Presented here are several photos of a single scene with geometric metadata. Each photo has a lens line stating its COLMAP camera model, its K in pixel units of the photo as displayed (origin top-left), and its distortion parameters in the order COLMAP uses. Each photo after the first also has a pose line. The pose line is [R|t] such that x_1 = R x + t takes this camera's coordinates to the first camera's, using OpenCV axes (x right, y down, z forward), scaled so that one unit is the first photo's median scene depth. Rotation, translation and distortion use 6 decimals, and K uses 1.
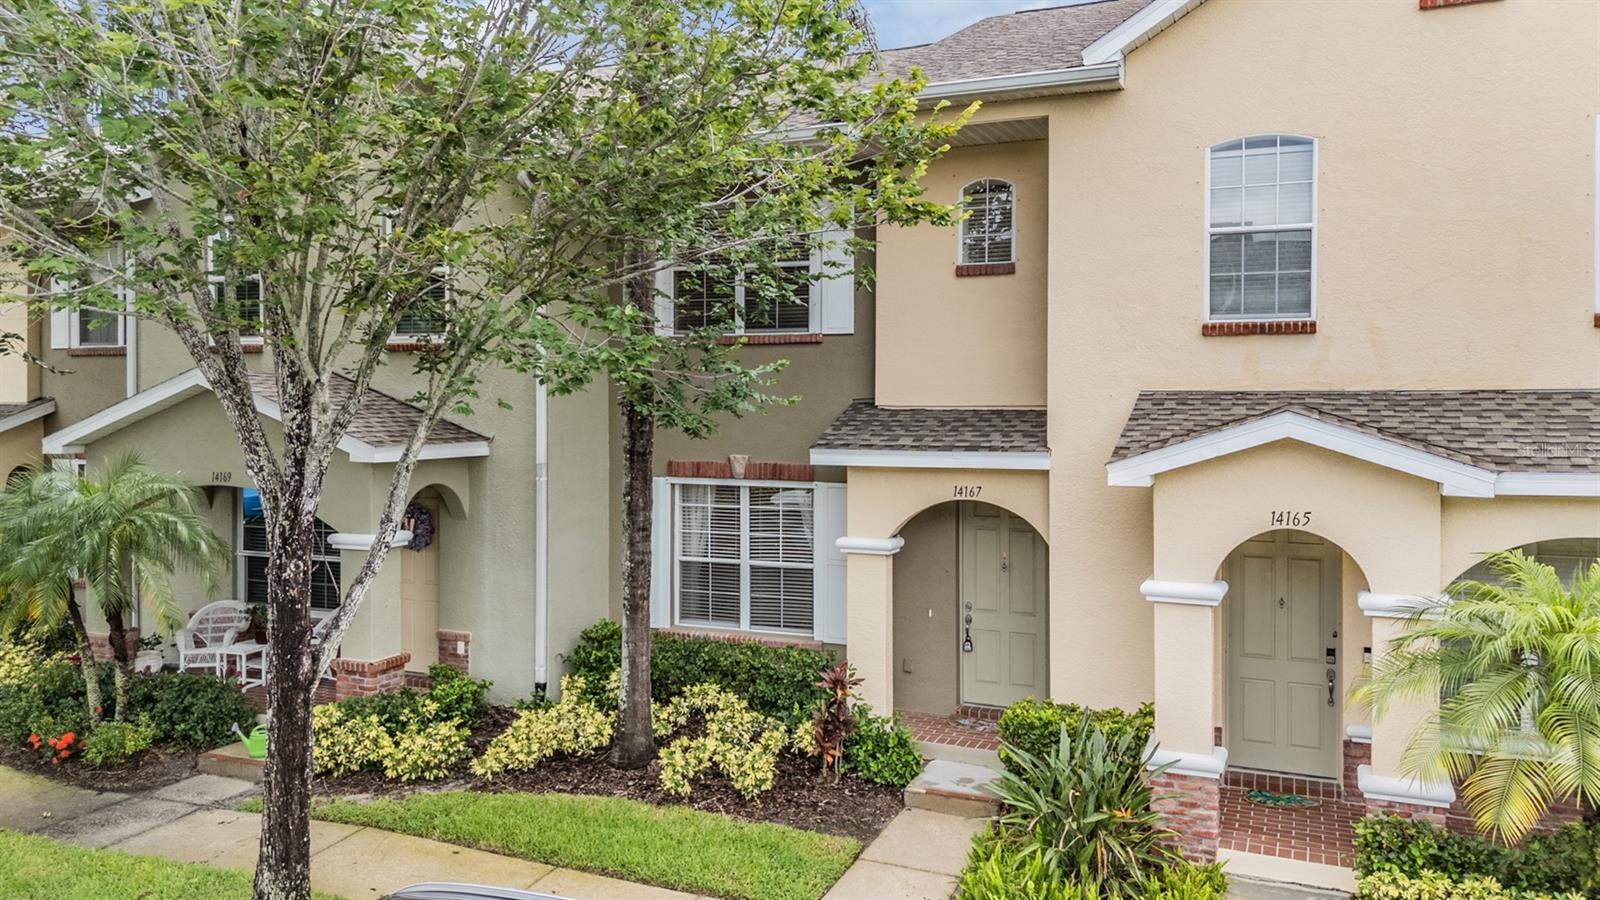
lens RADIAL K [[1211.9, 0, 800.0], [0, 1211.9, 450.0], [0, 0, 1]] dist [0.095490, -0.115182]
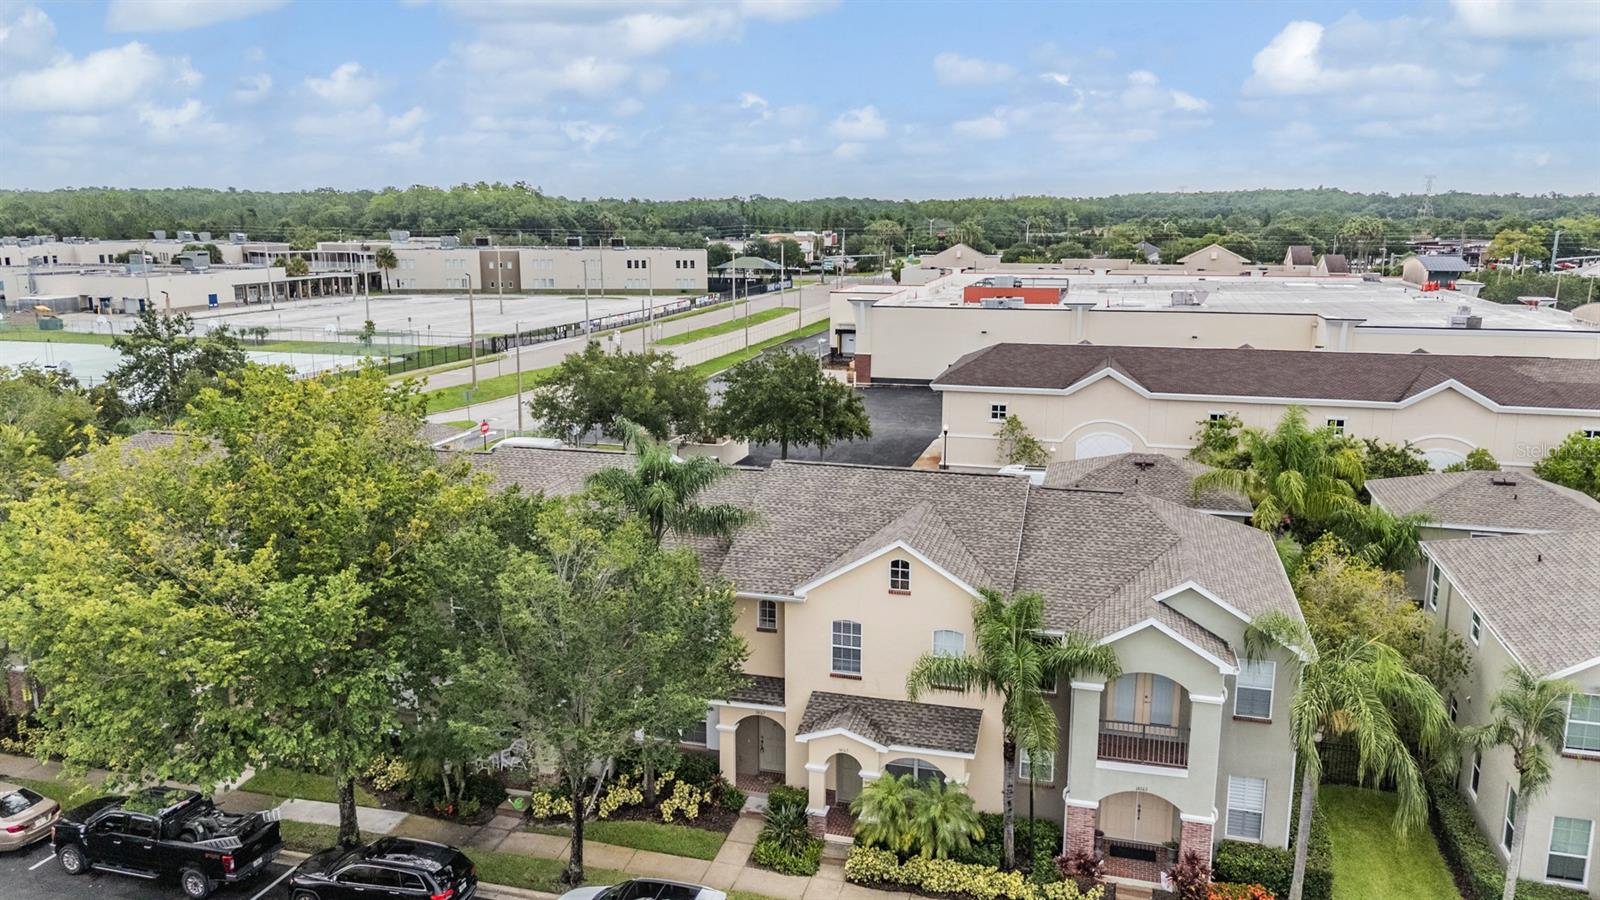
lens RADIAL K [[1211.9, 0, 800.0], [0, 1211.9, 450.0], [0, 0, 1]] dist [0.095490, -0.115182]
pose [[0.991075, -0.027258, 0.130491, -0.147170], [0.004083, 0.984619, 0.174668, -1.202430], [-0.133245, -0.172576, 0.975942, -1.955287]]
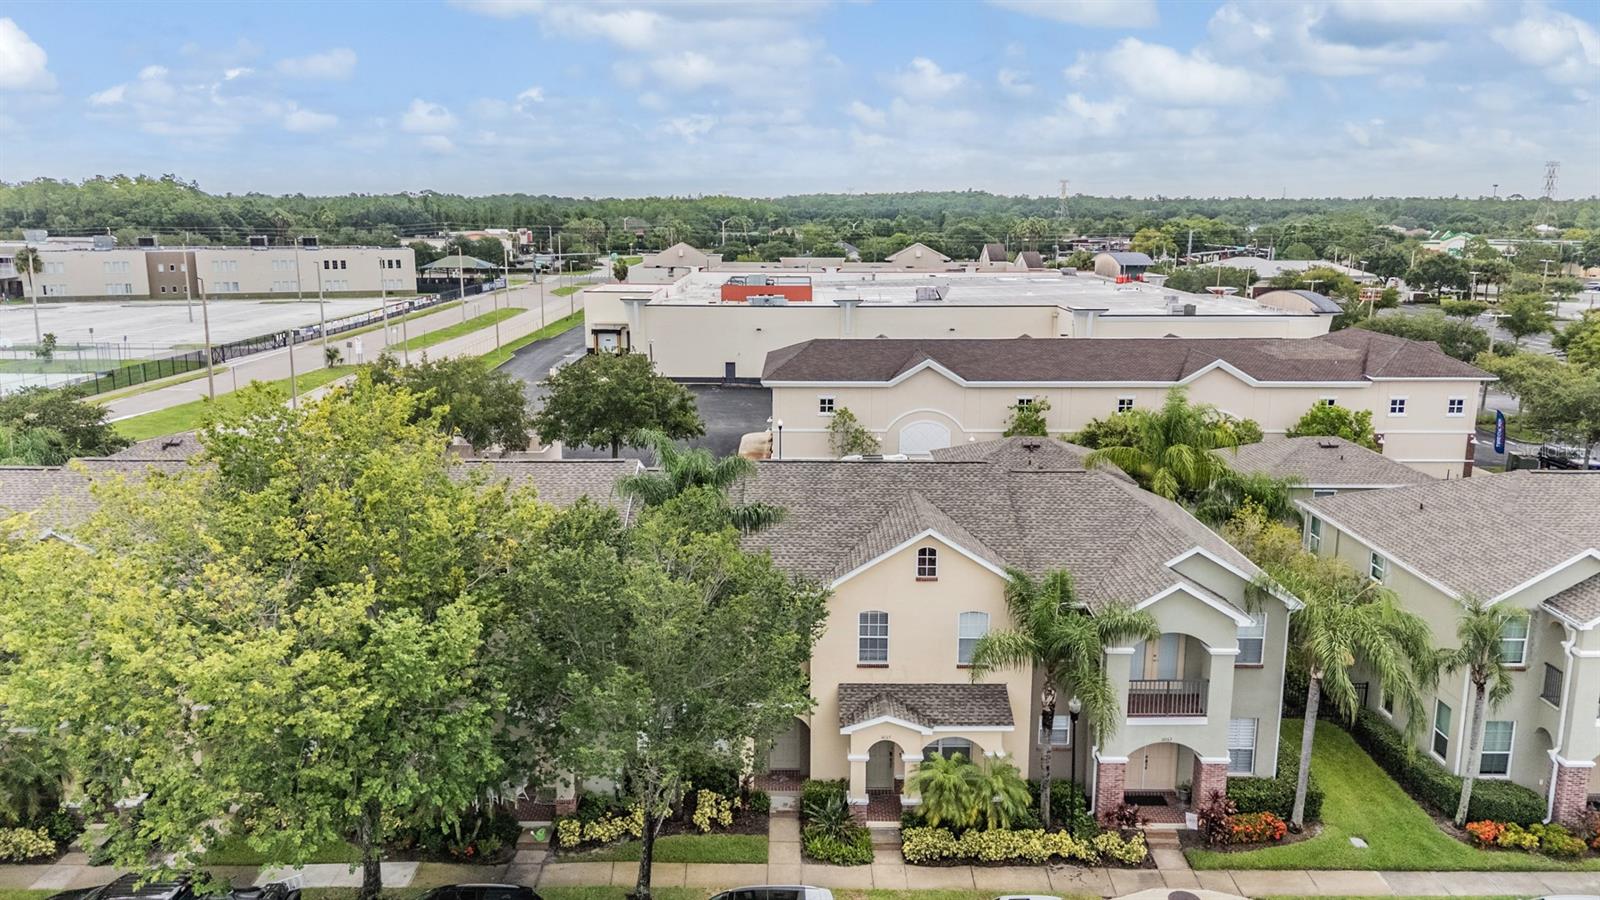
lens RADIAL K [[1211.9, 0, 800.0], [0, 1211.9, 450.0], [0, 0, 1]] dist [0.095490, -0.115182]
pose [[0.916078, -0.078482, 0.393244, -1.015281], [0.008126, 0.984092, 0.177472, -1.209481], [-0.400917, -0.159382, 0.902143, -1.737846]]
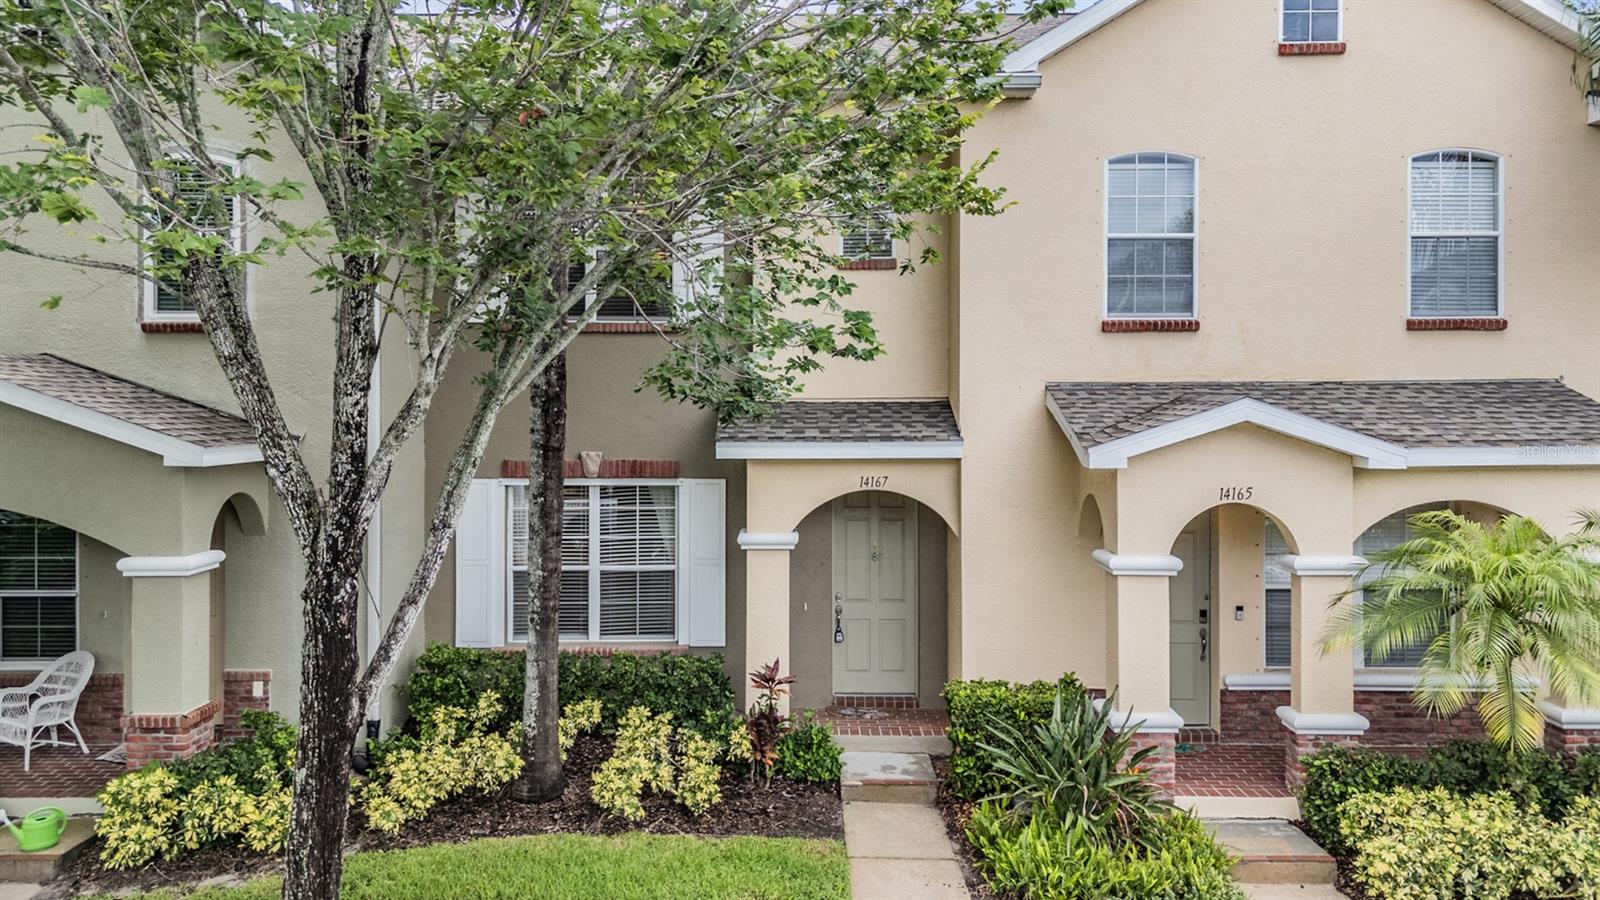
lens RADIAL K [[1211.9, 0, 800.0], [0, 1211.9, 450.0], [0, 0, 1]] dist [0.095490, -0.115182]
pose [[0.918029, -0.016264, 0.396179, -0.334781], [0.018296, 0.999832, -0.001350, 0.008356], [-0.396090, 0.008487, 0.918172, 0.104185]]
